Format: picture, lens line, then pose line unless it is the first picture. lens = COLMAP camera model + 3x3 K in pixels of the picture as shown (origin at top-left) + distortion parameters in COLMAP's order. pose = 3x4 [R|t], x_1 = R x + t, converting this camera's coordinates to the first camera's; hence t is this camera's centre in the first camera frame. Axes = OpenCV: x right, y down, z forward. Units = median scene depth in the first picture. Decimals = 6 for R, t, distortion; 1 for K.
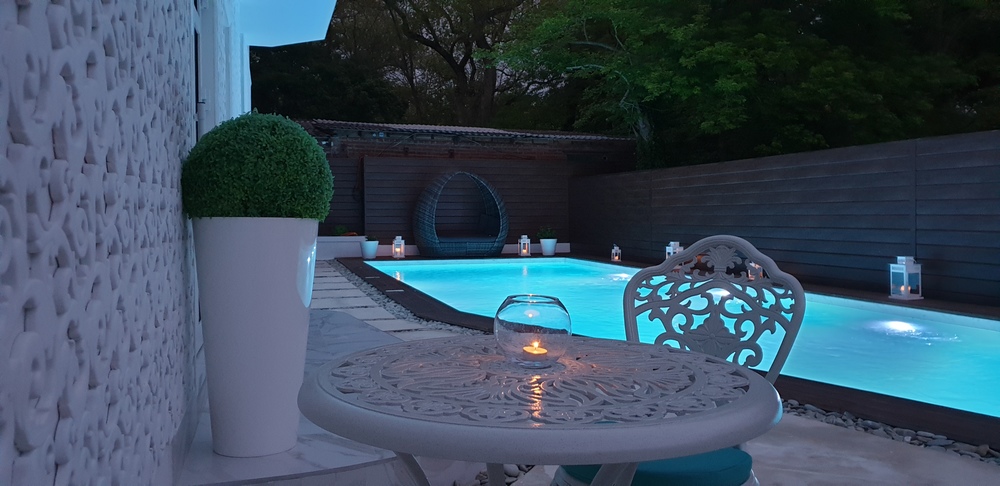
lens RADIAL K [[765.9, 0, 500.0], [0, 765.9, 243.0], [0, 0, 1]] dist [0.060682, 0.004376]
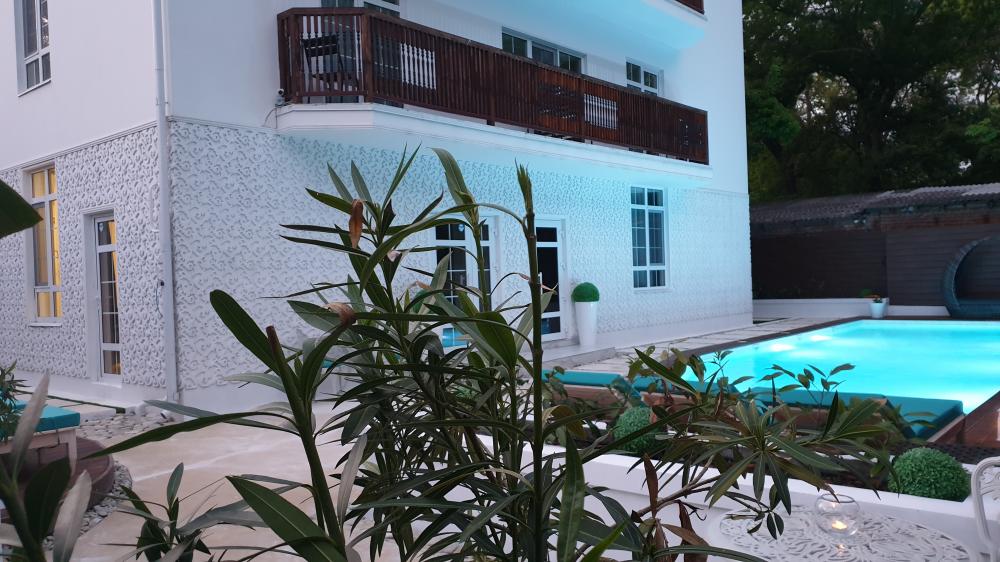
lens RADIAL K [[770.9, 0, 500.0], [0, 770.9, 281.0], [0, 0, 1]] dist [0.005314, 0.005511]
pose [[0.532430, -0.015245, -0.846337, 0.495111], [0.006860, 0.999883, -0.013695, -0.022164], [0.846446, 0.001486, 0.532472, -0.130676]]
